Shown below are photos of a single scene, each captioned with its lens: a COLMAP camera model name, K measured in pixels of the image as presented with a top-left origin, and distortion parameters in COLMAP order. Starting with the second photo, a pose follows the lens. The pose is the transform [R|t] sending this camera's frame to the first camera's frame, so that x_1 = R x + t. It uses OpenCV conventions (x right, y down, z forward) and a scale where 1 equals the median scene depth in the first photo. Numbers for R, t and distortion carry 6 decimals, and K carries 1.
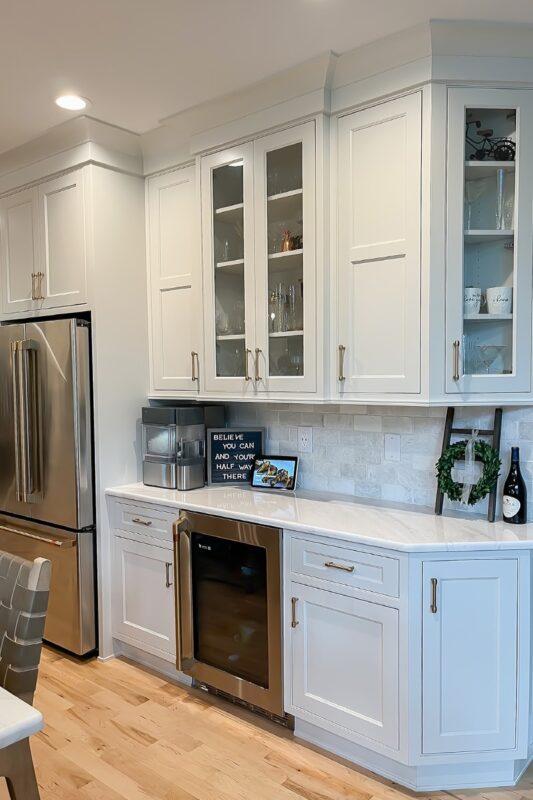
lens RADIAL K [[645.5, 0, 267.4], [0, 645.5, 405.2], [0, 0, 1]] dist [0.037014, -0.028724]
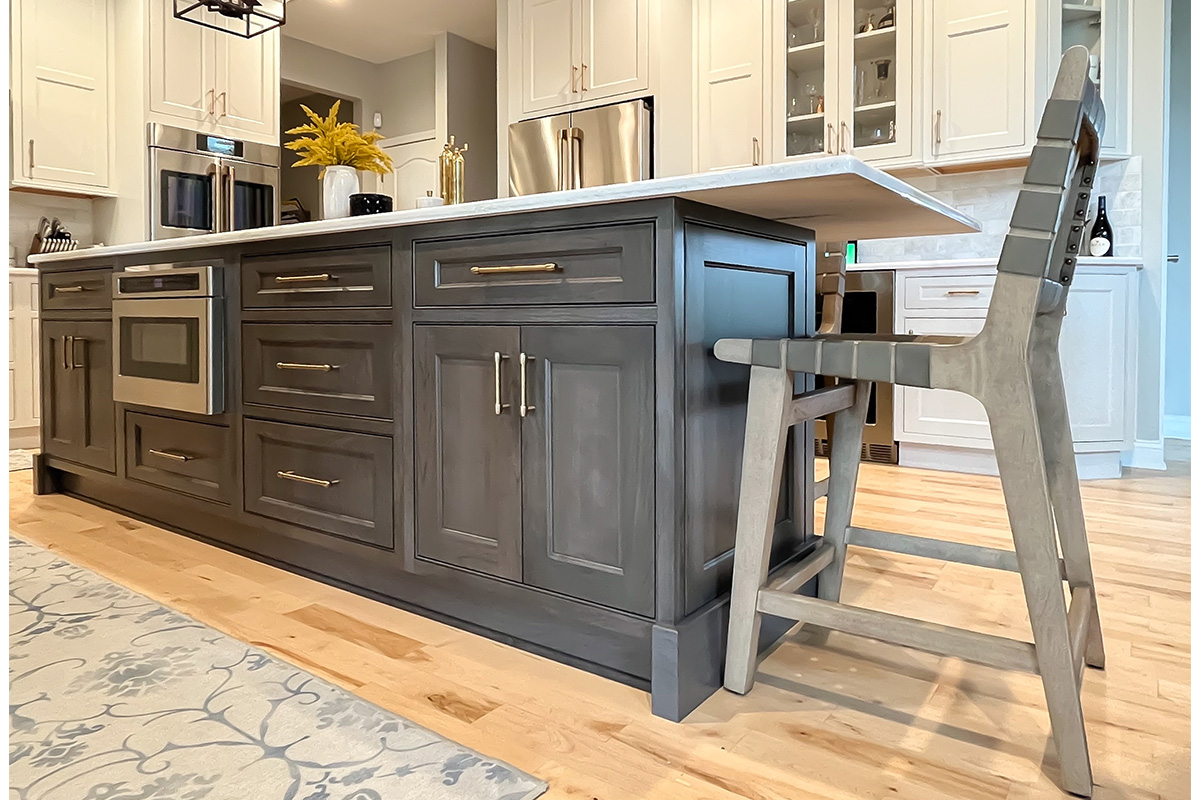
lens RADIAL K [[764.7, 0, 622.7], [0, 764.7, 333.3], [0, 0, 1]] dist [-0.005751, 0.001332]
pose [[0.994820, 0.012818, 0.100844, -0.485029], [-0.010037, 0.999557, -0.028032, 0.290608], [-0.101159, 0.026874, 0.994507, -0.197897]]
